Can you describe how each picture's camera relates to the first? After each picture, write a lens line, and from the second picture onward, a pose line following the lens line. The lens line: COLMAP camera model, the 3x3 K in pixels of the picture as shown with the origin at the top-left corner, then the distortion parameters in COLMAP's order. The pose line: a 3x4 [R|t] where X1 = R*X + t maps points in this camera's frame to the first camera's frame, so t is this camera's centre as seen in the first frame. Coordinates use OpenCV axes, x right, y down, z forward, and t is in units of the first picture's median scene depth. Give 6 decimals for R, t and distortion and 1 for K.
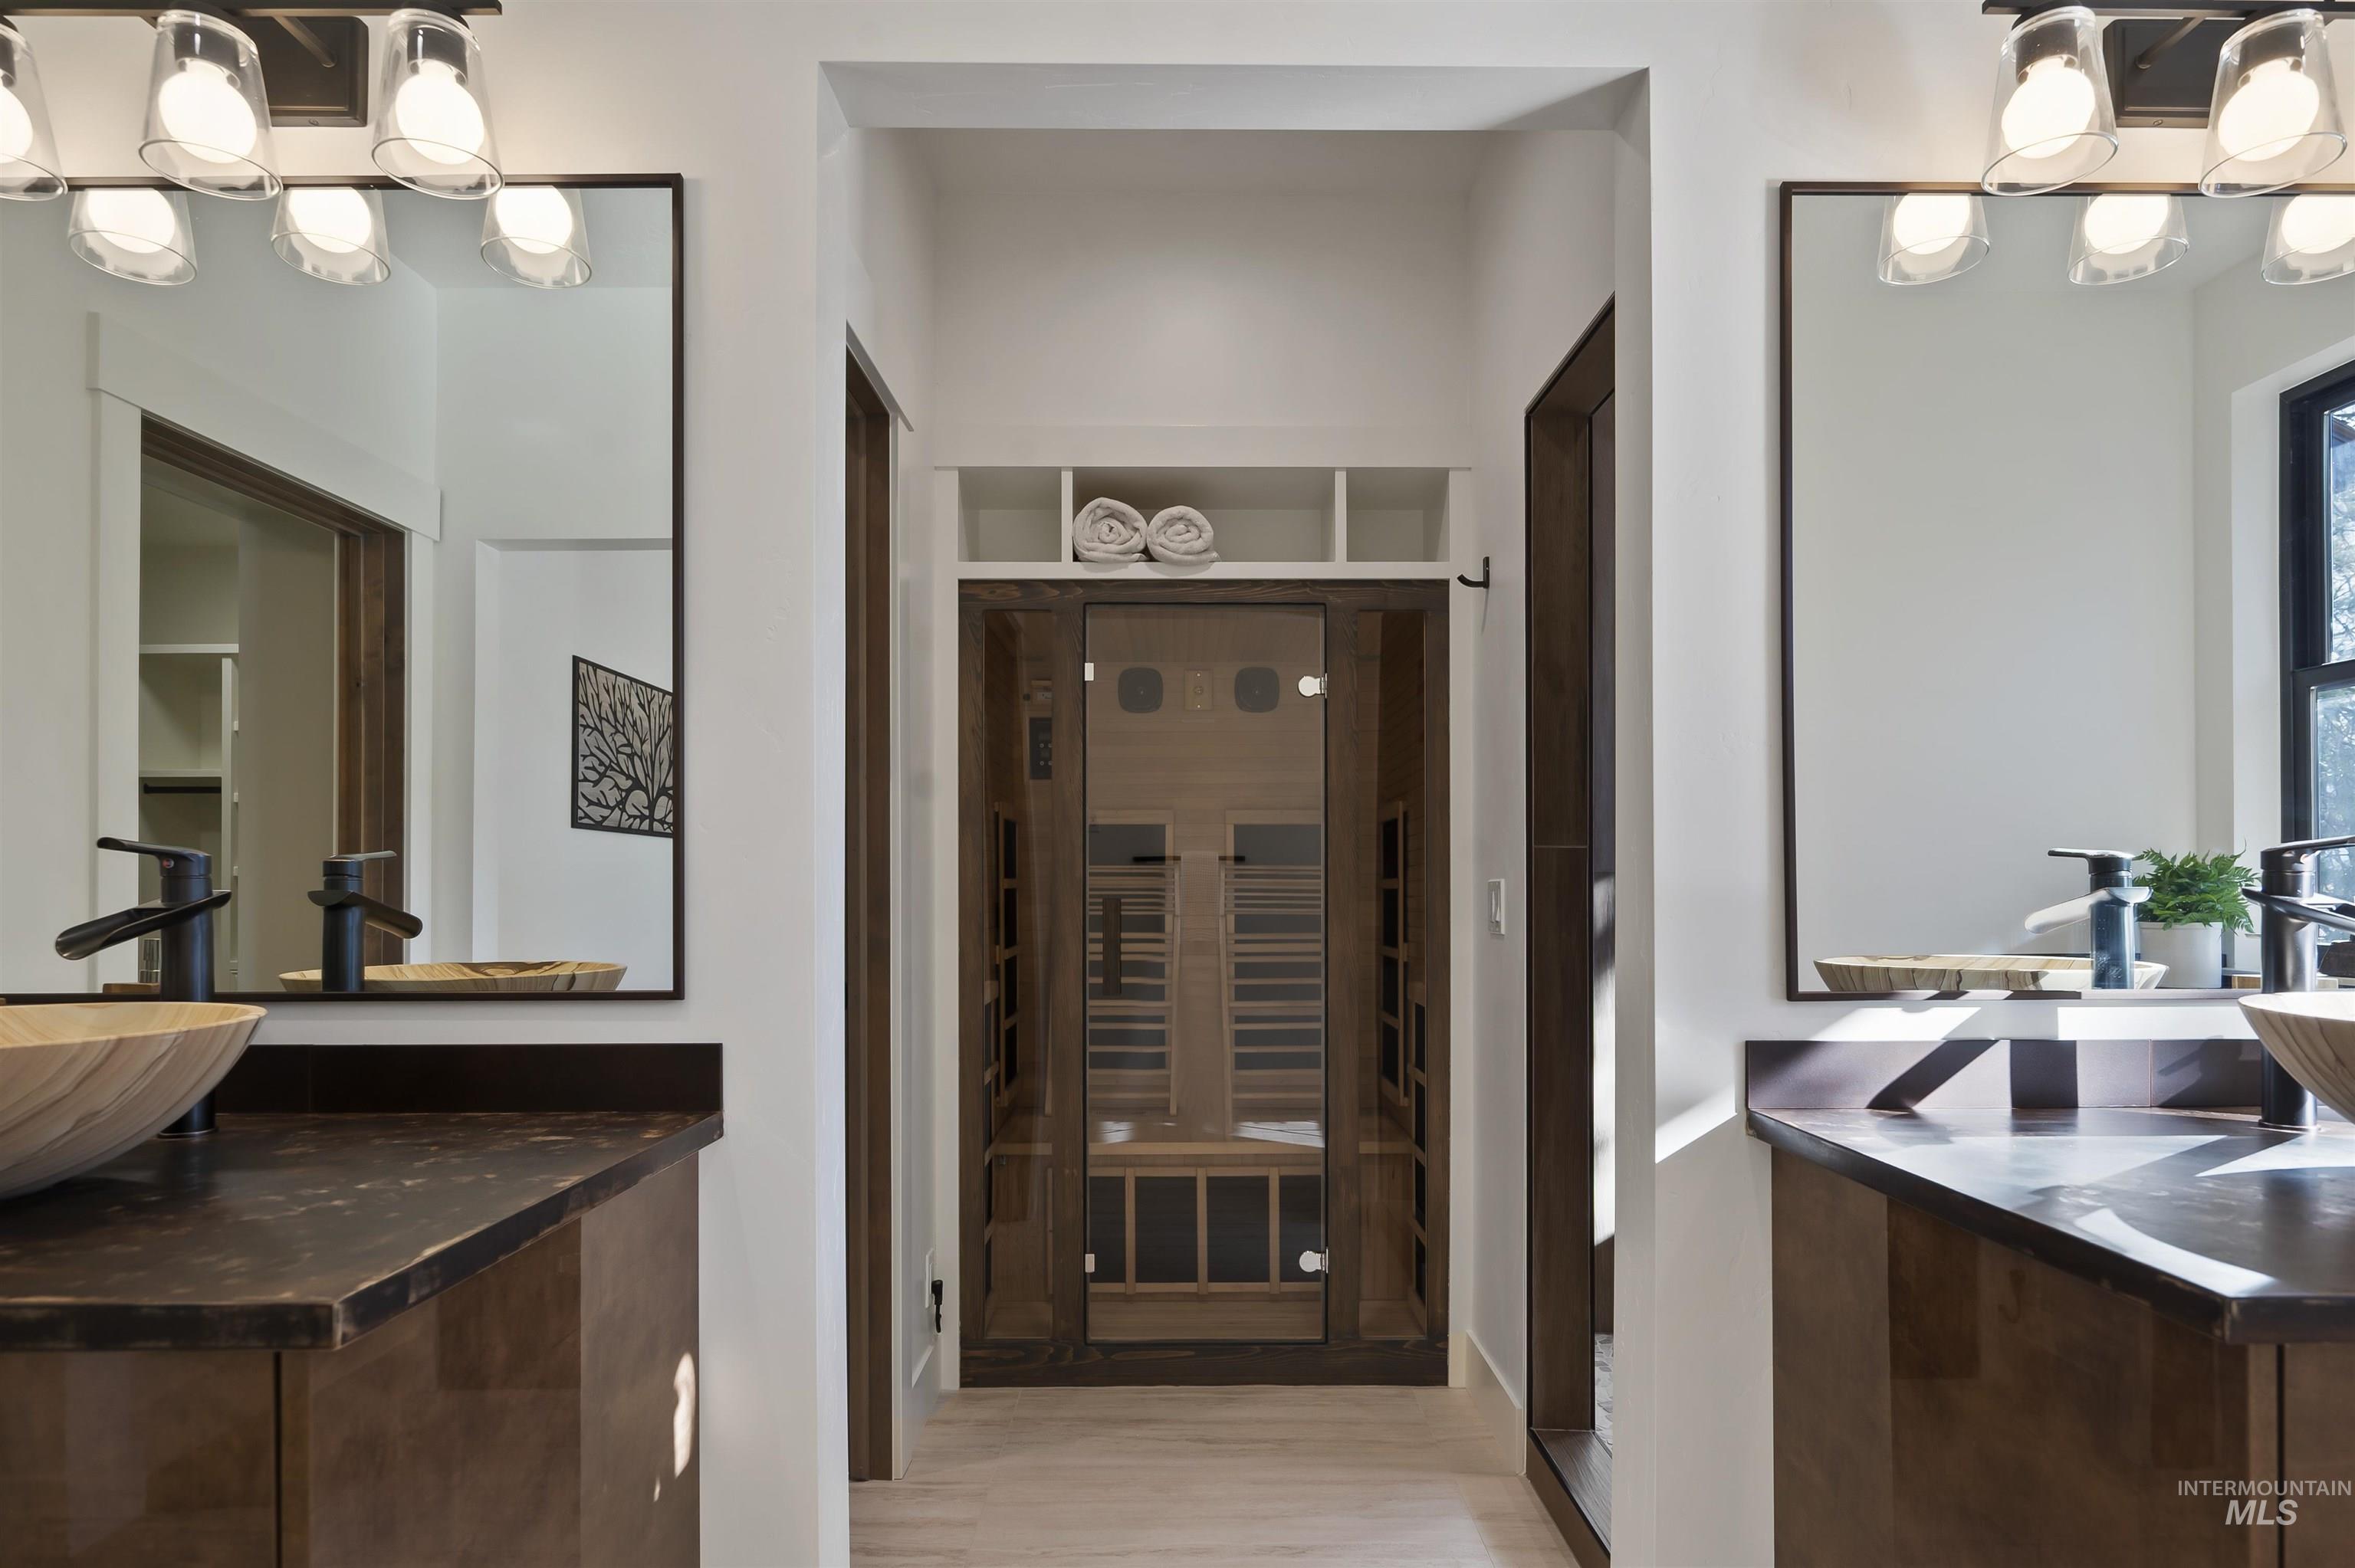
lens RADIAL K [[1256.0, 0, 1187.0], [0, 1256.0, 881.7], [0, 0, 1]] dist [-0.000445, -0.000107]
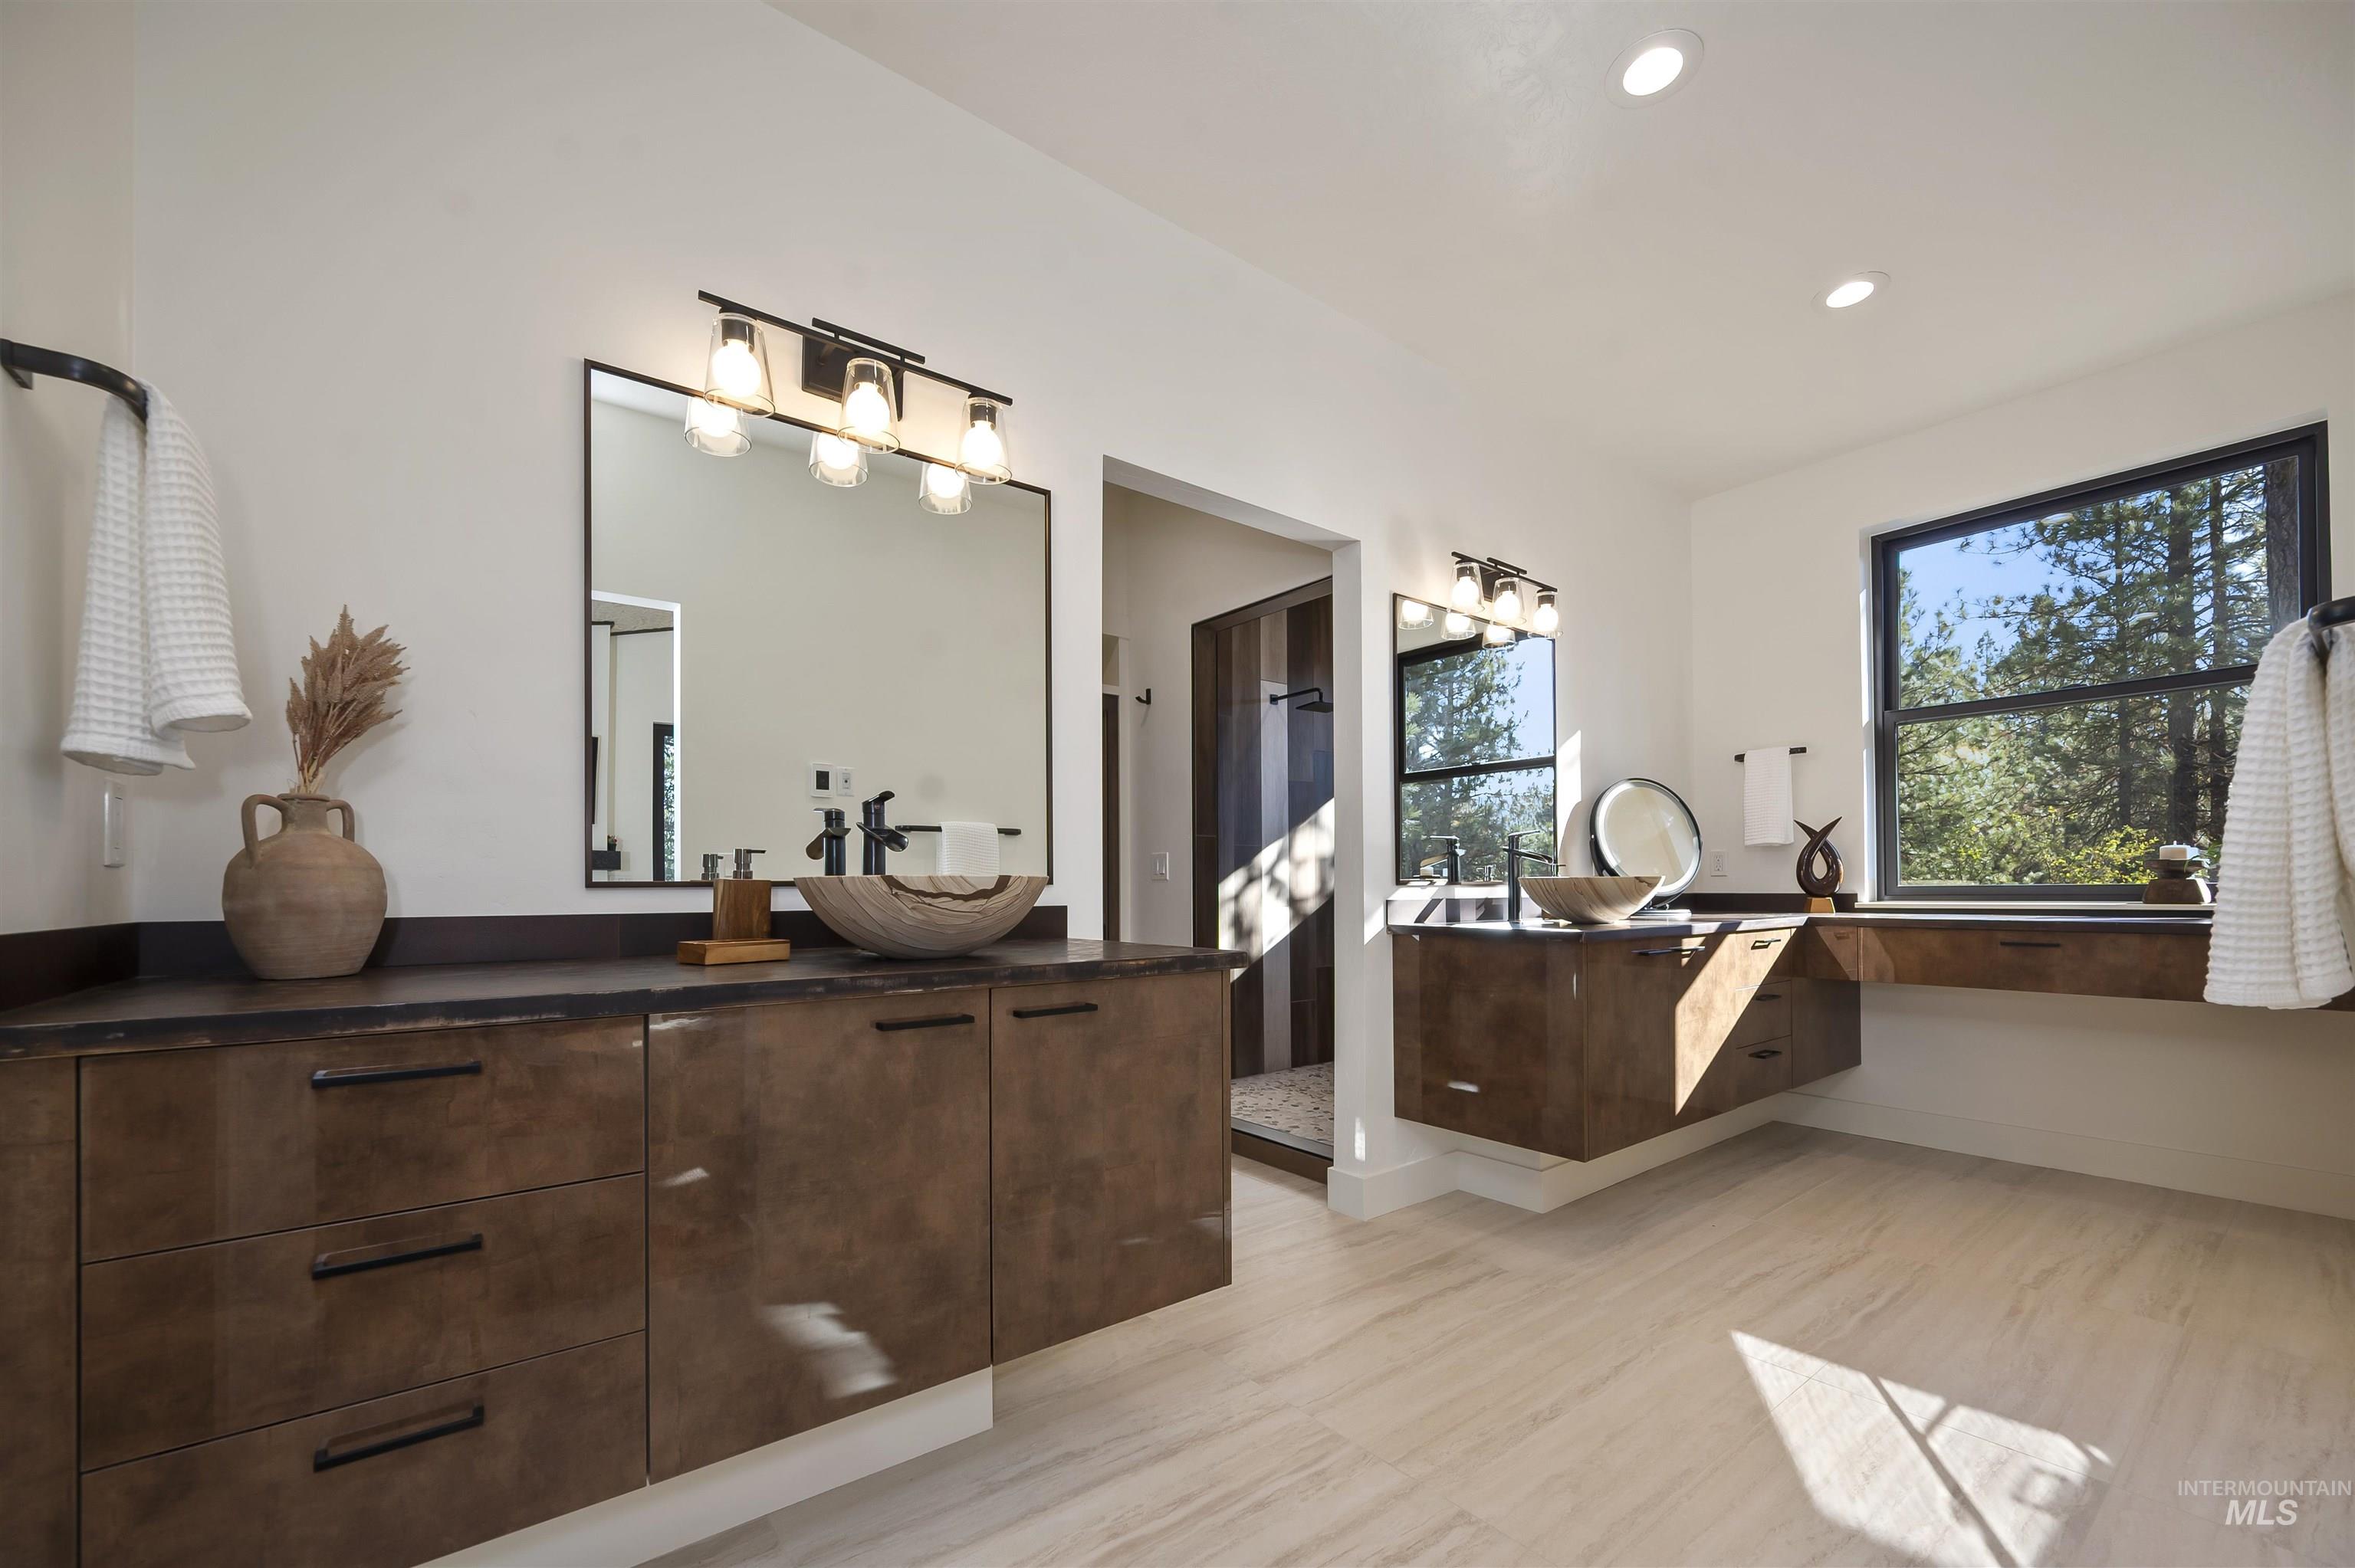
lens RADIAL K [[940.0, 0, 1181.0], [0, 940.0, 882.9], [0, 0, 1]] dist [-0.004510, -0.000040]
pose [[0.795812, -0.000168, 0.605544, -0.578302], [0.002247, 0.999994, -0.002676, 0.046139], [-0.605540, 0.003490, 0.795807, -0.185900]]
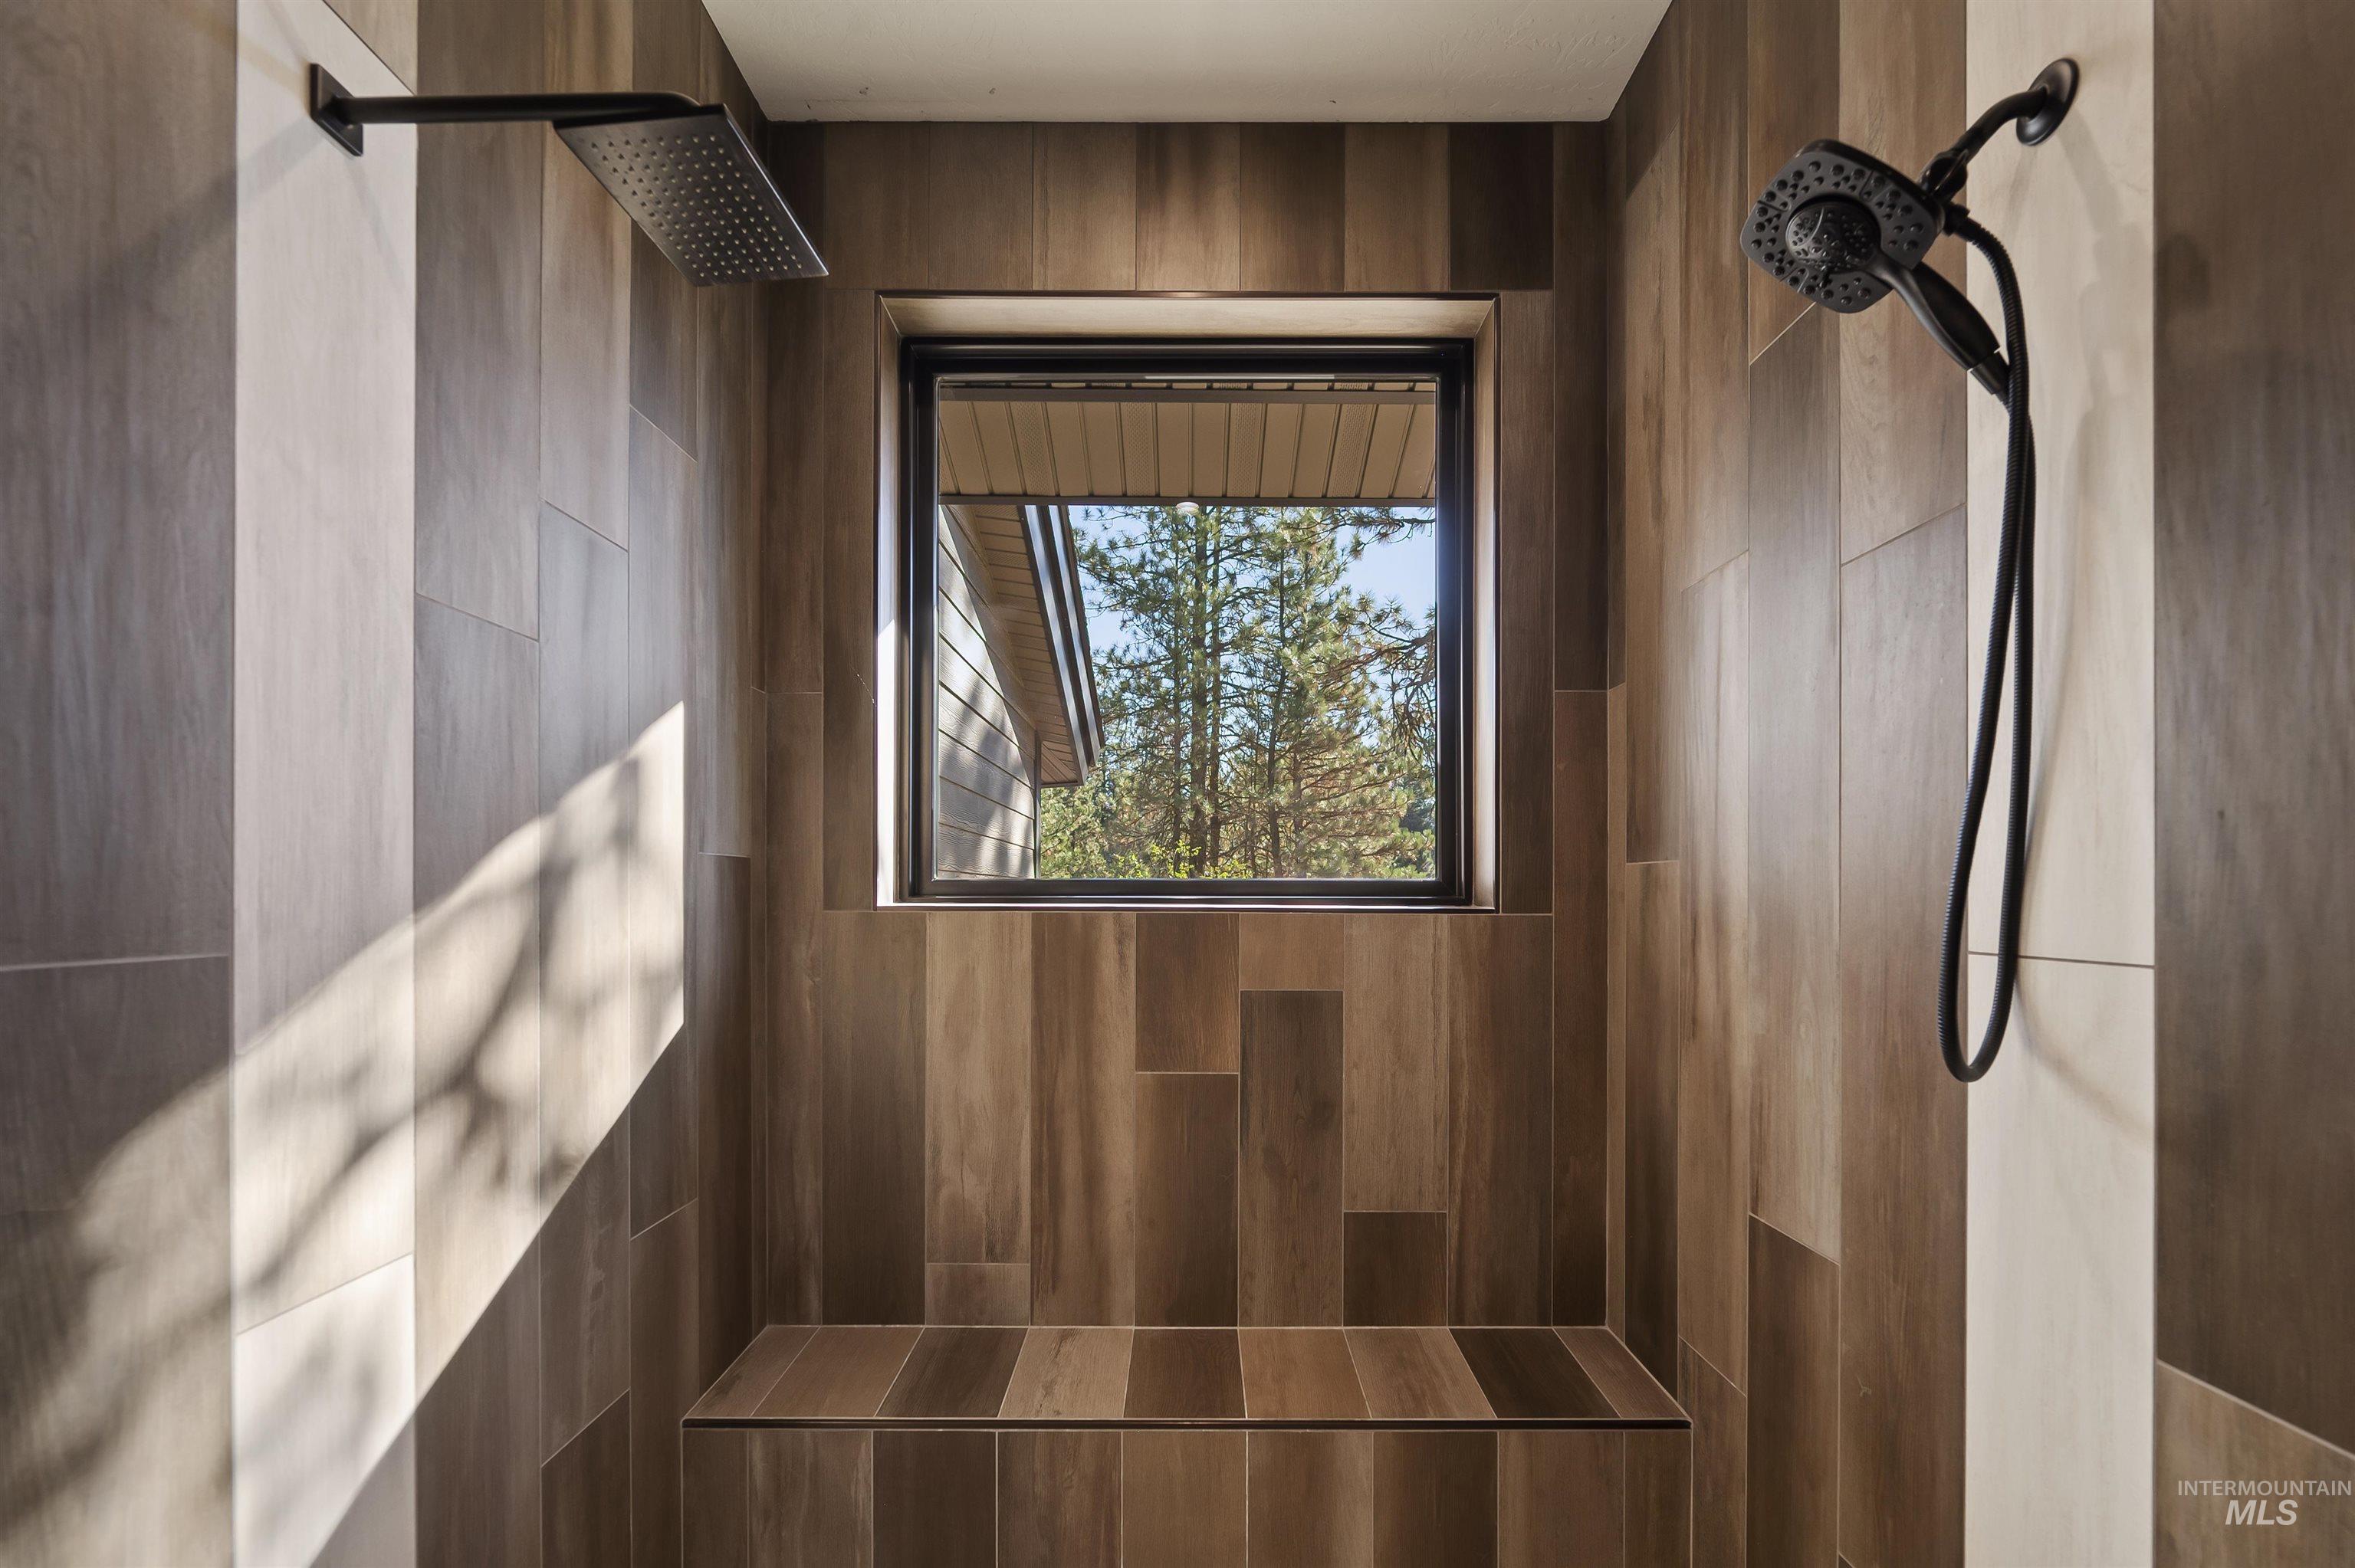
lens RADIAL K [[996.5, 0, 1187.6], [0, 996.5, 893.4], [0, 0, 1]] dist [-0.000588, -0.000246]
pose [[0.011322, 0.000780, 0.999936, 0.292047], [-0.006565, 0.999978, -0.000706, -0.045065], [-0.999914, -0.006556, 0.011327, 0.810915]]
